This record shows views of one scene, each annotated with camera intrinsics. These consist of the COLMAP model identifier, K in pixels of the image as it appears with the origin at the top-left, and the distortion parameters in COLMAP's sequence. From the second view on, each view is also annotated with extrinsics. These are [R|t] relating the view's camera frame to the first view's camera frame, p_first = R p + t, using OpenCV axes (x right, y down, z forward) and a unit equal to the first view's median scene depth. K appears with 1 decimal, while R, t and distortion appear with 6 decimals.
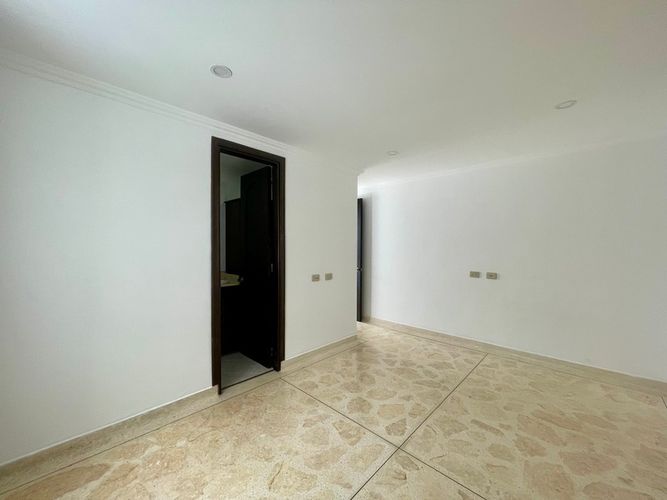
lens RADIAL K [[269.0, 0, 333.0], [0, 269.0, 249.8], [0, 0, 1]] dist [-0.000105, -0.000247]
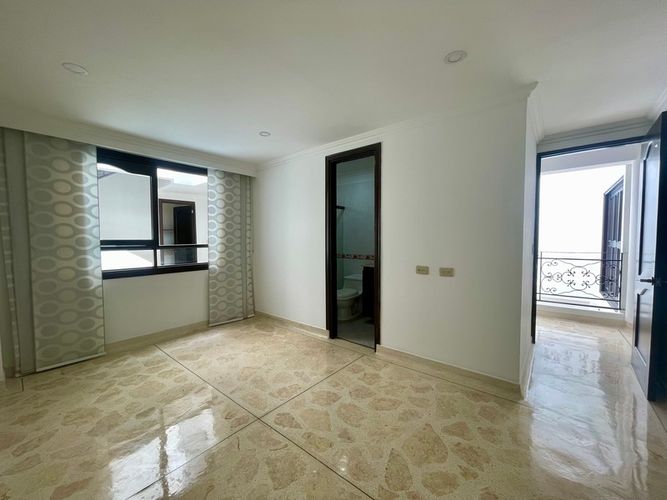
lens RADIAL K [[269.0, 0, 333.0], [0, 269.0, 249.8], [0, 0, 1]] dist [-0.000105, -0.000247]
pose [[0.079342, 0.039660, -0.996058, 0.994430], [-0.005748, 0.999210, 0.039327, 0.017830], [0.996831, 0.002605, 0.079507, 0.920378]]
